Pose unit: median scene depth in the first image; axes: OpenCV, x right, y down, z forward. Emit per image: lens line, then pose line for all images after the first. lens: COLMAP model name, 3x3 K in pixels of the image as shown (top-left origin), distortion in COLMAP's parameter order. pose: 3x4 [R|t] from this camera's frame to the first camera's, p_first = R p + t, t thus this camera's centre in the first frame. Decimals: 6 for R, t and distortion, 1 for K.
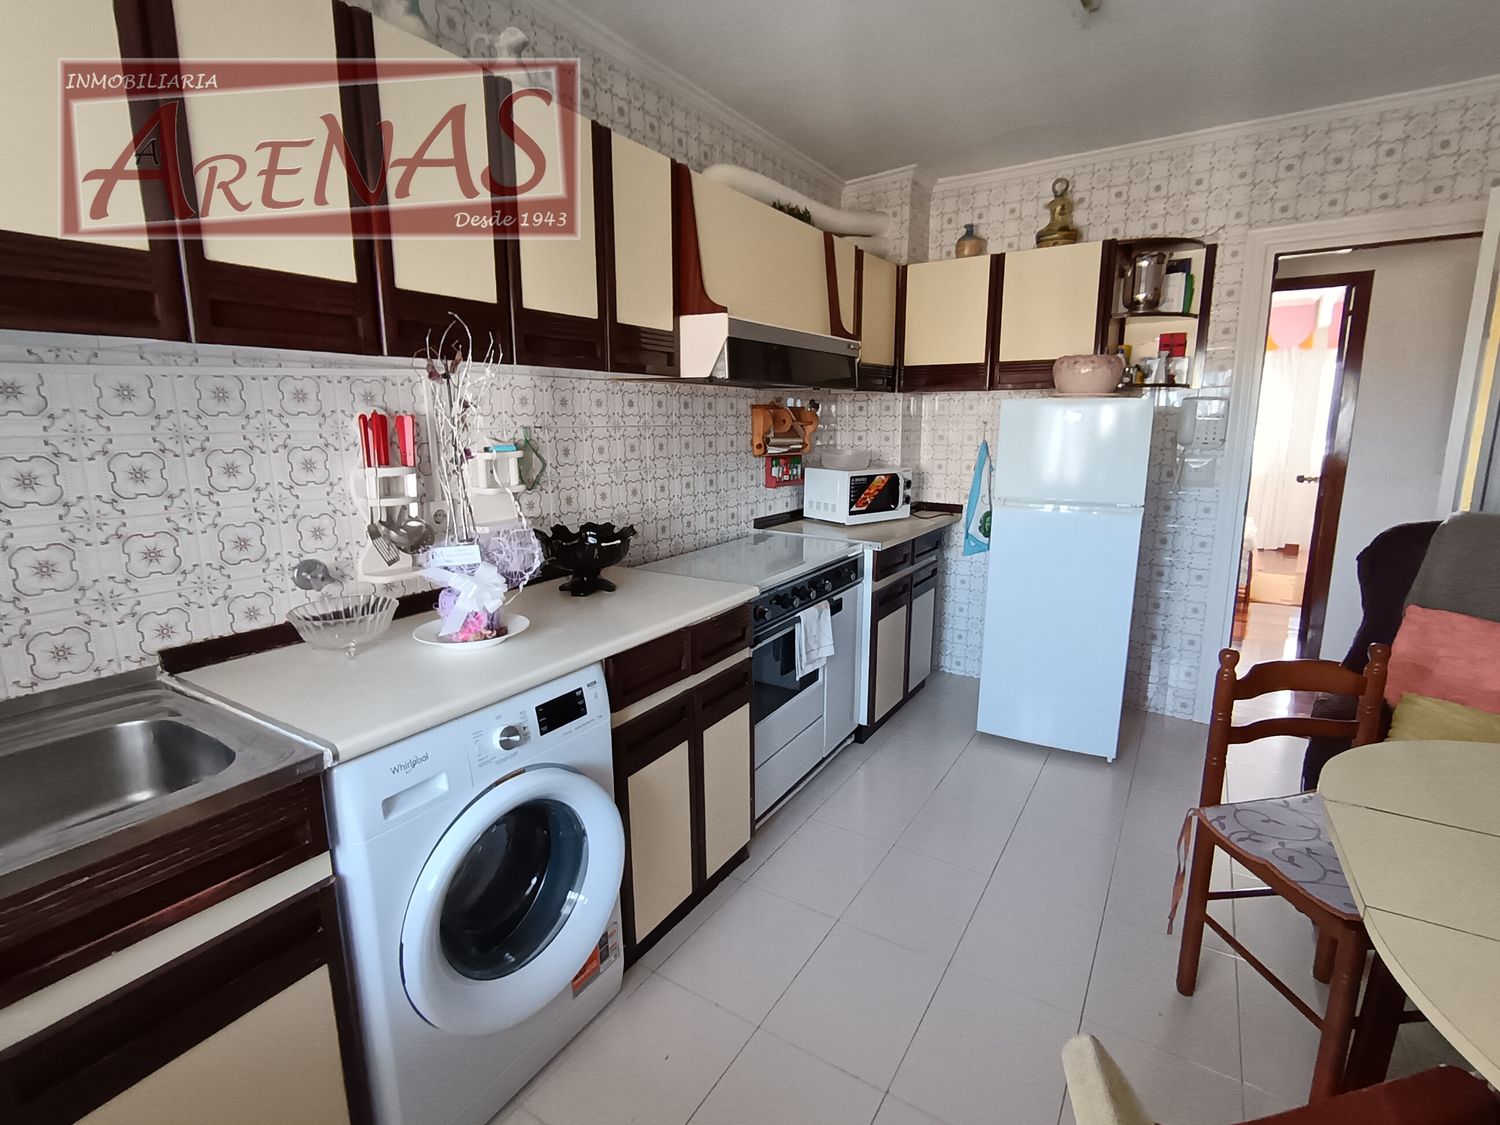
lens RADIAL K [[718.8, 0, 750.0], [0, 718.8, 562.5], [0, 0, 1]] dist [-0.003552, -0.002850]
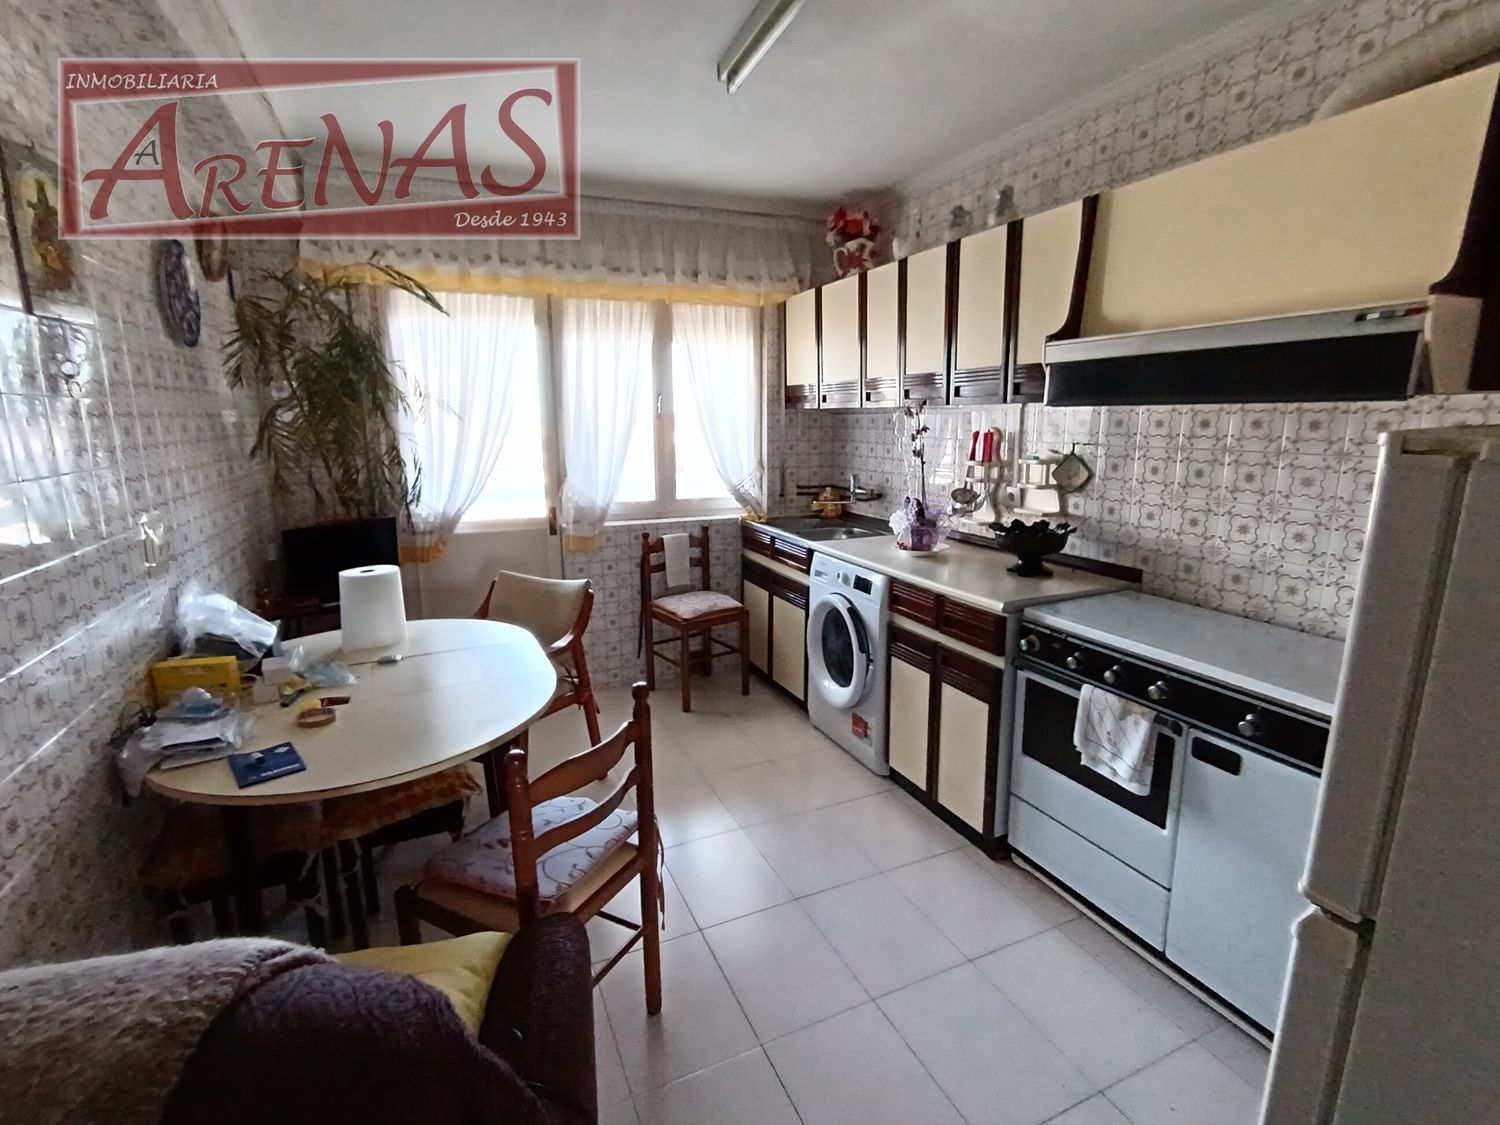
lens RADIAL K [[718.8, 0, 750.0], [0, 718.8, 562.5], [0, 0, 1]] dist [-0.003552, -0.002850]
pose [[-0.558133, 0.183591, -0.809186, 1.040765], [-0.145816, 0.938336, 0.313469, -0.295570], [0.816838, 0.292950, -0.496946, 1.185946]]
